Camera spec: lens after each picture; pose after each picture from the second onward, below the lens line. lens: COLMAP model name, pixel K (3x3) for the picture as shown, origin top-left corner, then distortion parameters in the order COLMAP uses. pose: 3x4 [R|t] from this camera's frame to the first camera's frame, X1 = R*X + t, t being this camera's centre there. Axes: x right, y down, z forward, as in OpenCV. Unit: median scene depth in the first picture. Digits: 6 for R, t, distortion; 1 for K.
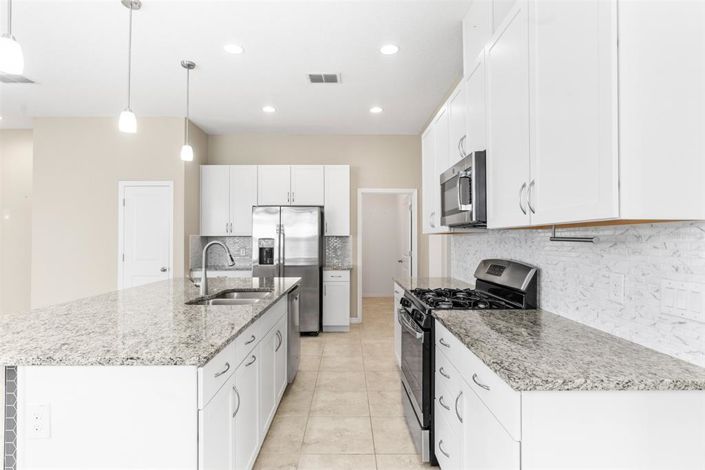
lens RADIAL K [[357.5, 0, 351.3], [0, 357.5, 235.0], [0, 0, 1]] dist [-0.001759, -0.000488]
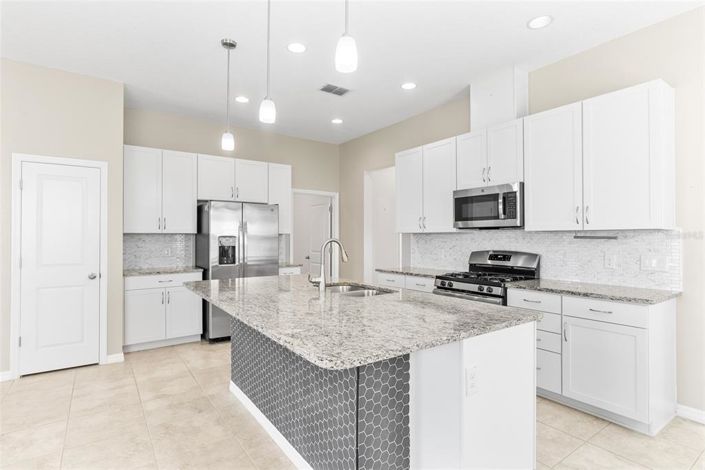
lens RADIAL K [[357.5, 0, 354.9], [0, 357.5, 235.5], [0, 0, 1]] dist [-0.001759, -0.000488]
pose [[0.817635, 0.004704, 0.575718, -0.711650], [-0.008131, 0.999961, 0.003377, 0.002319], [-0.575679, -0.007442, 0.817642, 0.073817]]
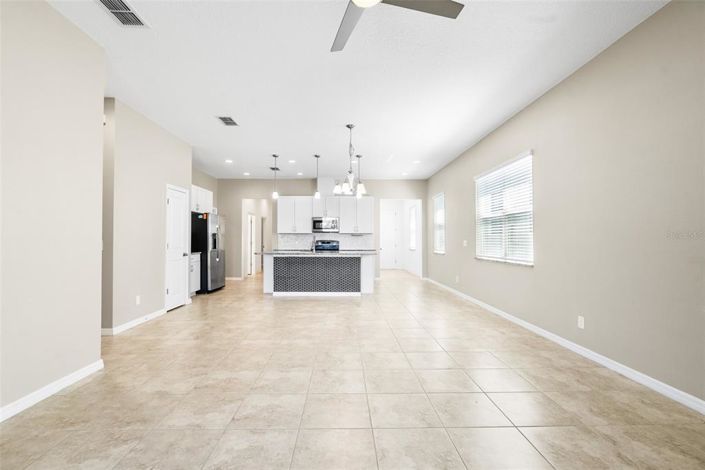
lens RADIAL K [[324.6, 0, 351.5], [0, 324.6, 234.3], [0, 0, 1]] dist [0.000483, -0.000308]
pose [[-0.016612, 0.016585, 0.999724, -2.472674], [-0.010579, 0.999804, -0.016762, 0.041664], [-0.999806, -0.010854, -0.016433, 0.534335]]
